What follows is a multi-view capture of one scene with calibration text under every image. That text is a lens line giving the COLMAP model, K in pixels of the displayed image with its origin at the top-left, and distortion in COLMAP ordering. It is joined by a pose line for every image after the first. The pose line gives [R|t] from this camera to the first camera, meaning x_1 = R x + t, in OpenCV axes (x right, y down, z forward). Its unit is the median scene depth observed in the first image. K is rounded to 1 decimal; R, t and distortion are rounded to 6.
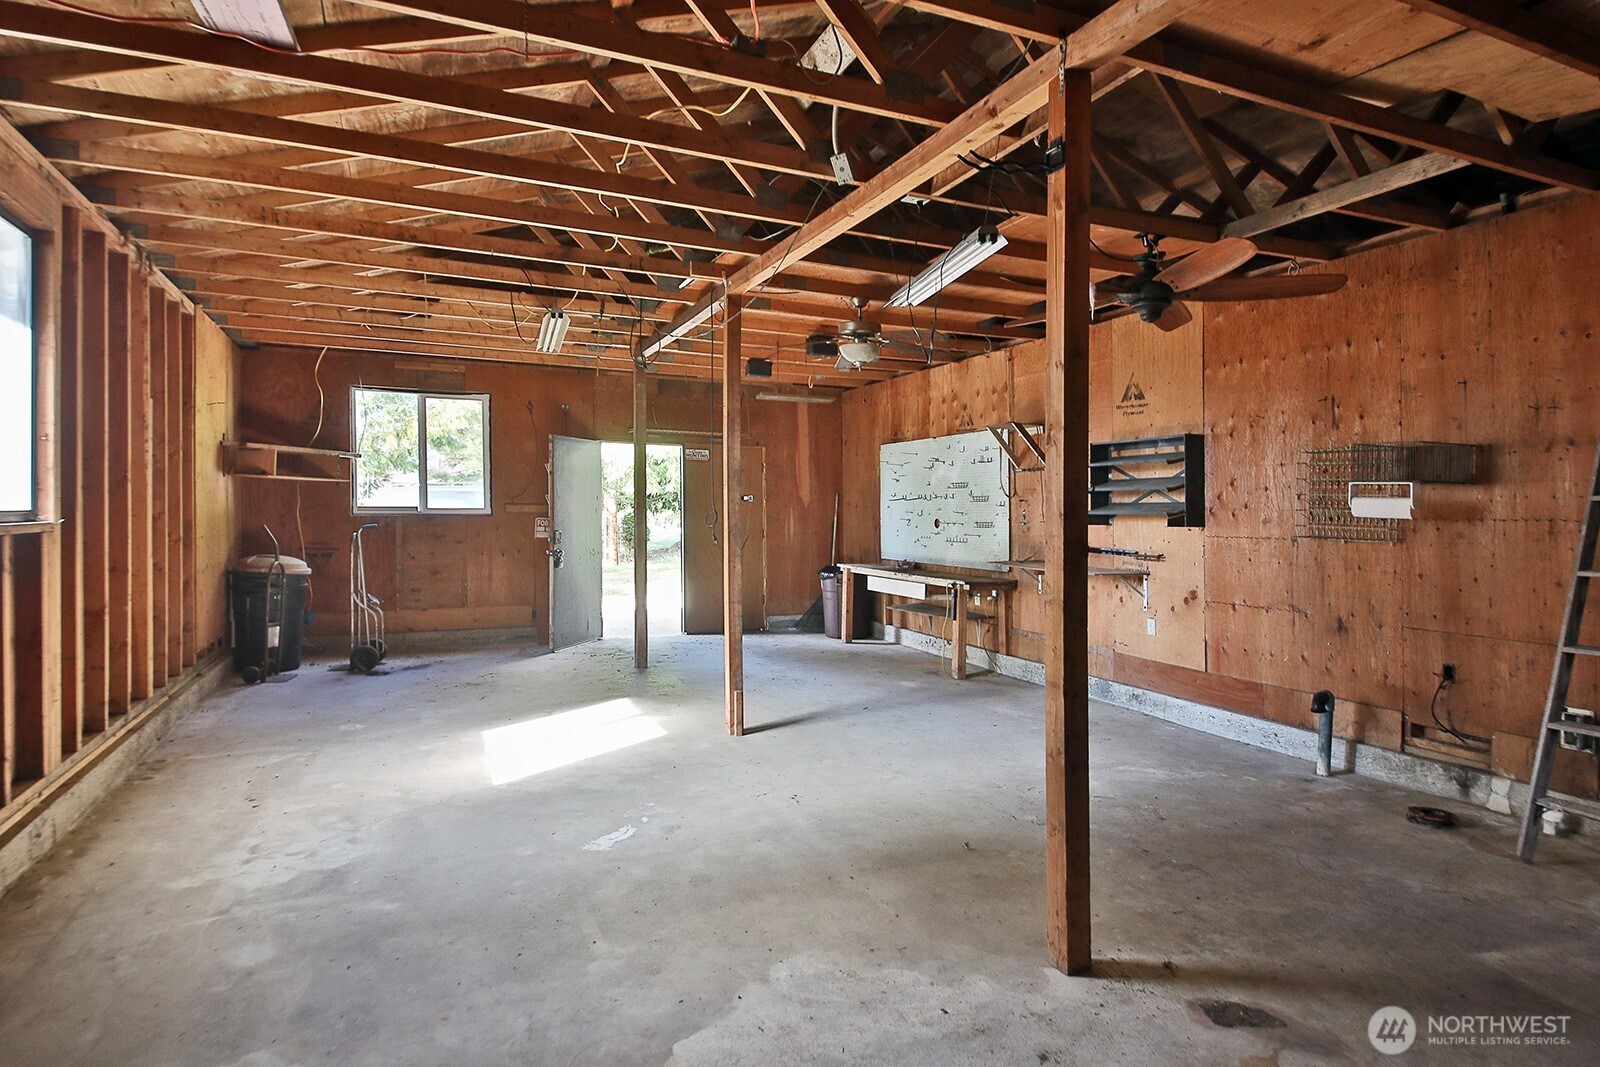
lens RADIAL K [[863.2, 0, 806.0], [0, 863.2, 526.7], [0, 0, 1]] dist [0.059522, -0.052043]
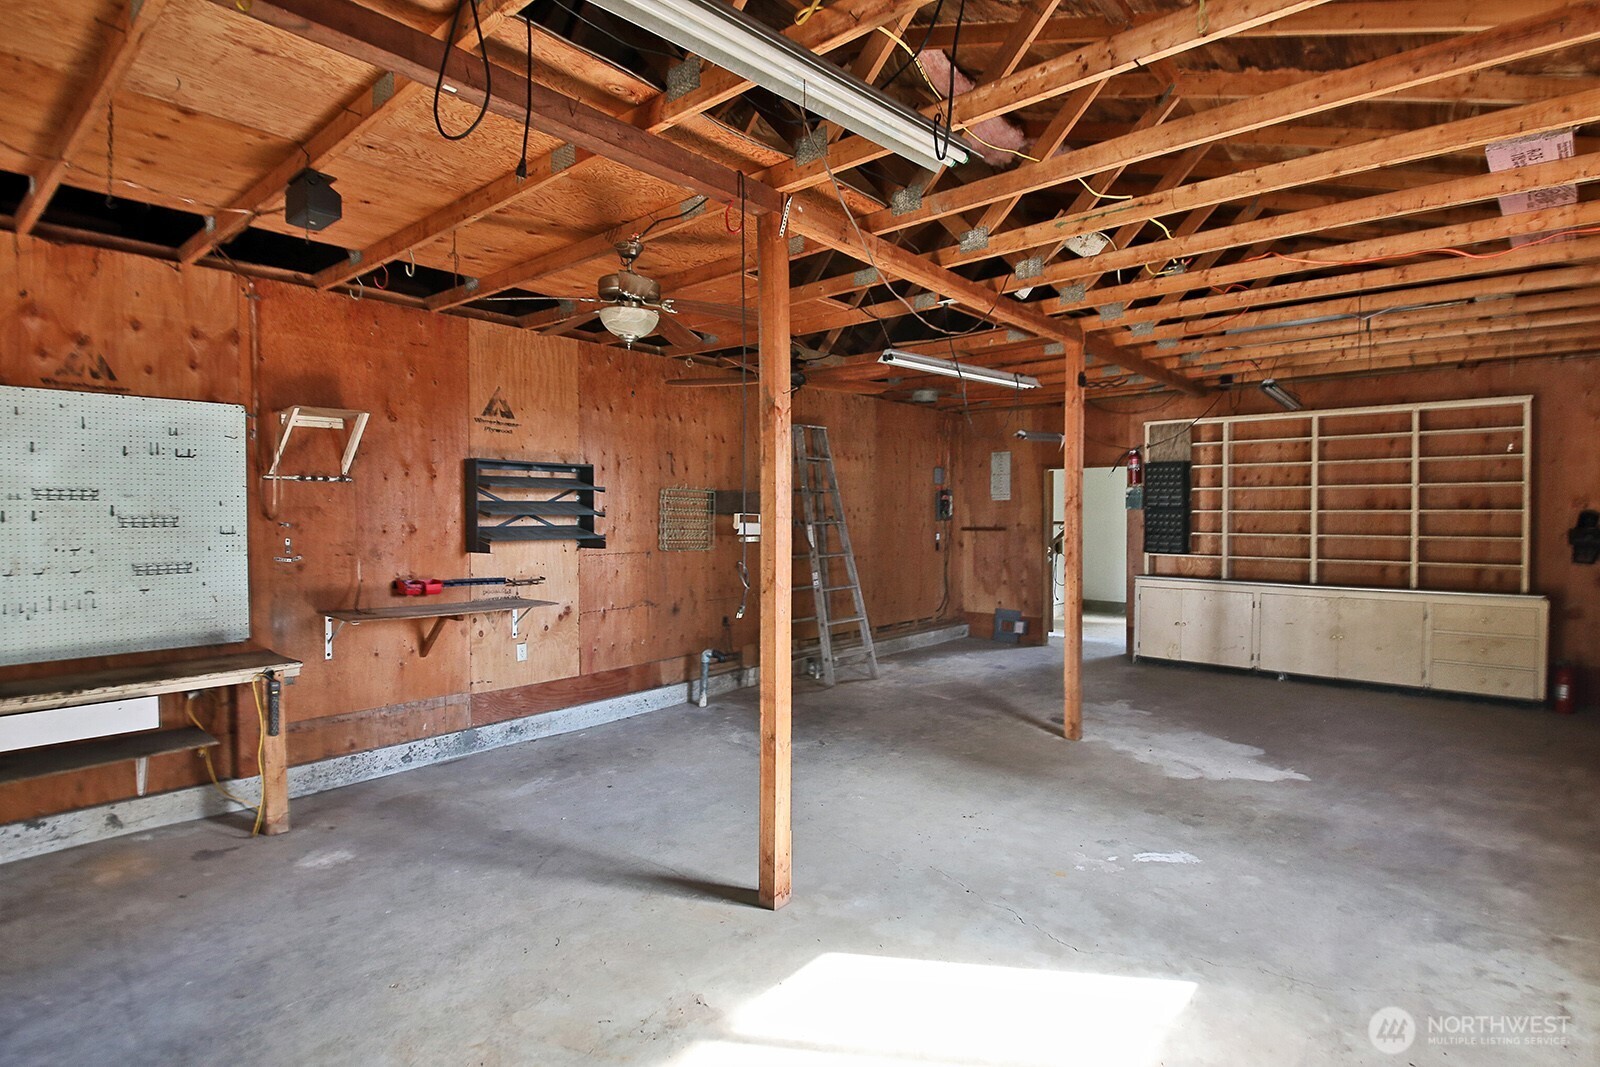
lens RADIAL K [[807.4, 0, 800.0], [0, 807.4, 533.5], [0, 0, 1]] dist [0.033849, -0.032189]
pose [[-0.424530, -0.035177, 0.904730, -0.888351], [0.008404, 0.999049, 0.042788, -0.088540], [-0.905375, 0.025768, -0.423831, 1.744747]]
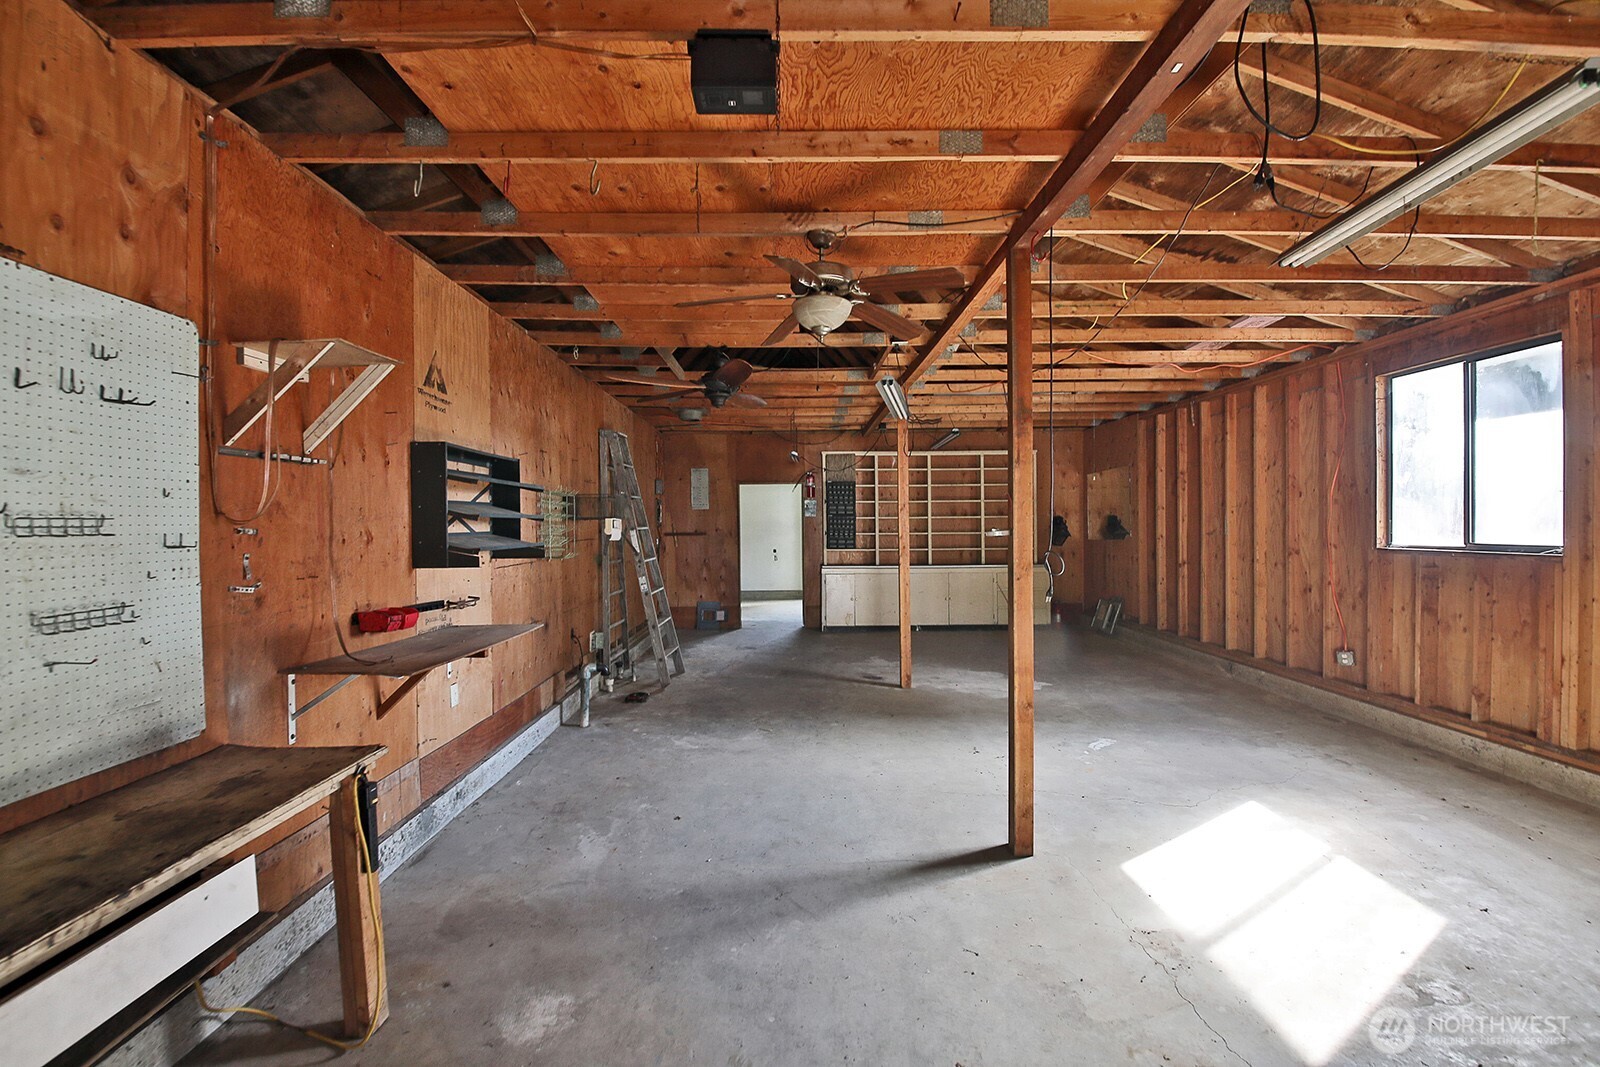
lens RADIAL K [[687.6, 0, 800.0], [0, 687.6, 533.5], [0, 0, 1]] dist [0.014829, -0.018562]
pose [[-0.920666, -0.011237, 0.390189, -0.192754], [0.002106, 0.999428, 0.033751, -0.074527], [-0.390345, 0.031895, -0.920116, 2.272936]]
